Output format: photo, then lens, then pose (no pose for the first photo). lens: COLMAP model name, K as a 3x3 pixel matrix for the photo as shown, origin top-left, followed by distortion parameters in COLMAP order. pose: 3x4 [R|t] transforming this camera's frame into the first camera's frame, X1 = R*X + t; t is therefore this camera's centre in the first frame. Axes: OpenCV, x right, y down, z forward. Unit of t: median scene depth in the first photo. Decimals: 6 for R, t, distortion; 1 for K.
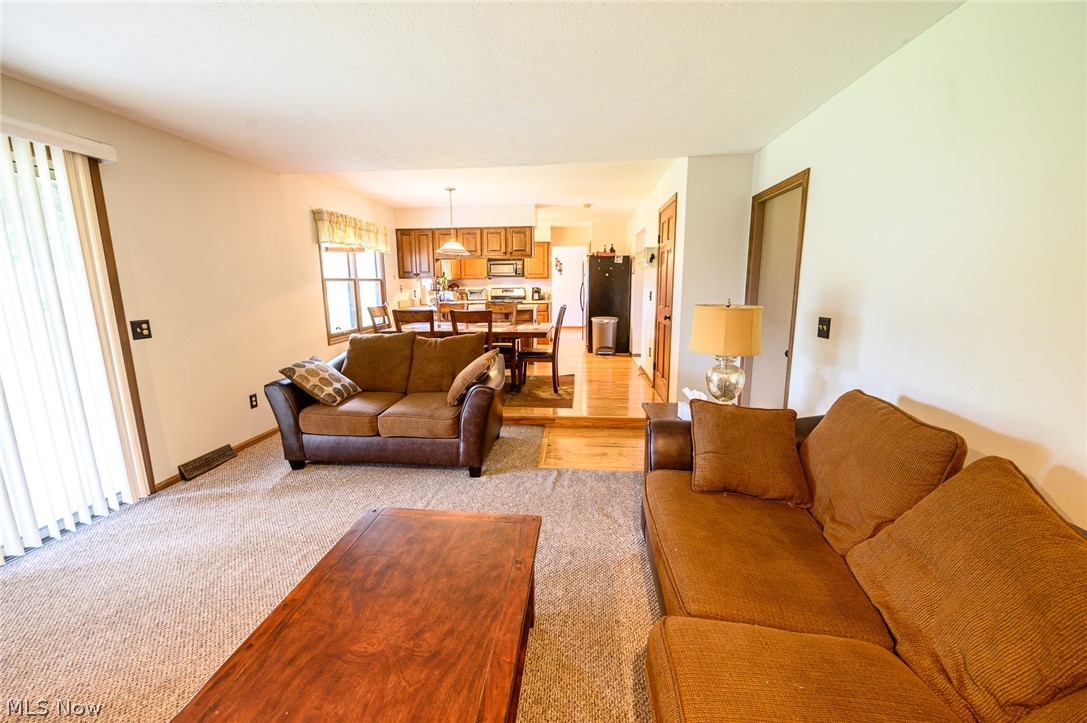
lens RADIAL K [[436.7, 0, 538.3], [0, 436.7, 365.7], [0, 0, 1]] dist [-0.003465, -0.000667]
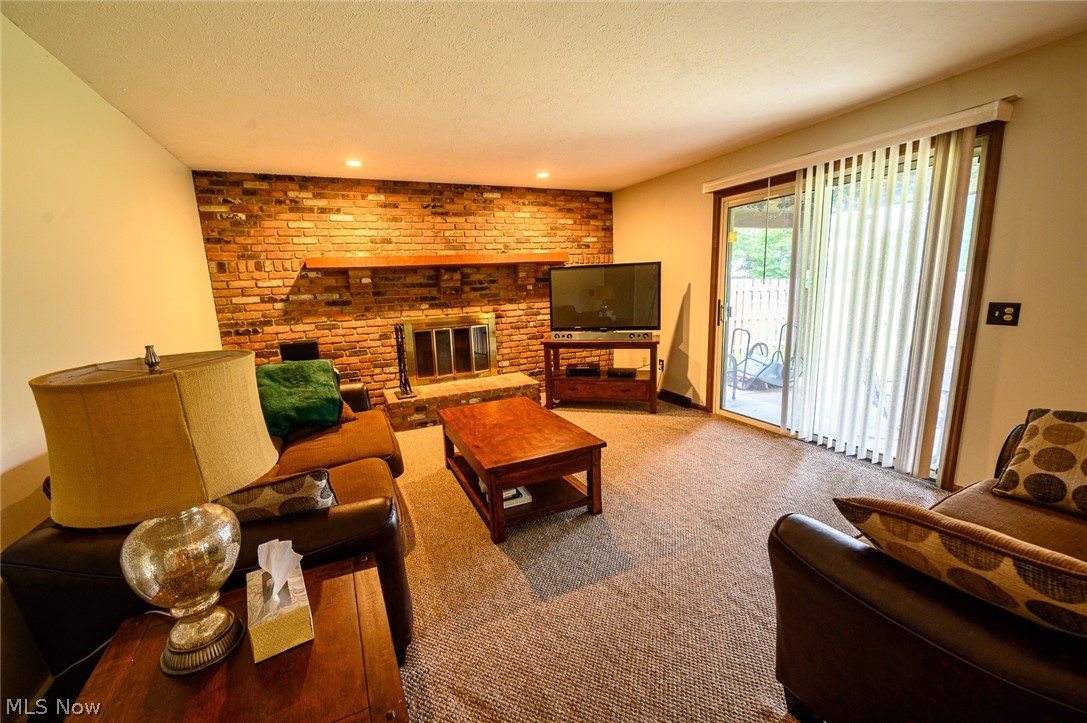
lens RADIAL K [[436.7, 0, 539.0], [0, 436.7, 362.1], [0, 0, 1]] dist [-0.003465, -0.000667]
pose [[-0.865784, 0.132884, -0.482451, 0.322006], [-0.047614, 0.937849, 0.343763, -0.282194], [0.498147, 0.320596, -0.805648, 1.476508]]
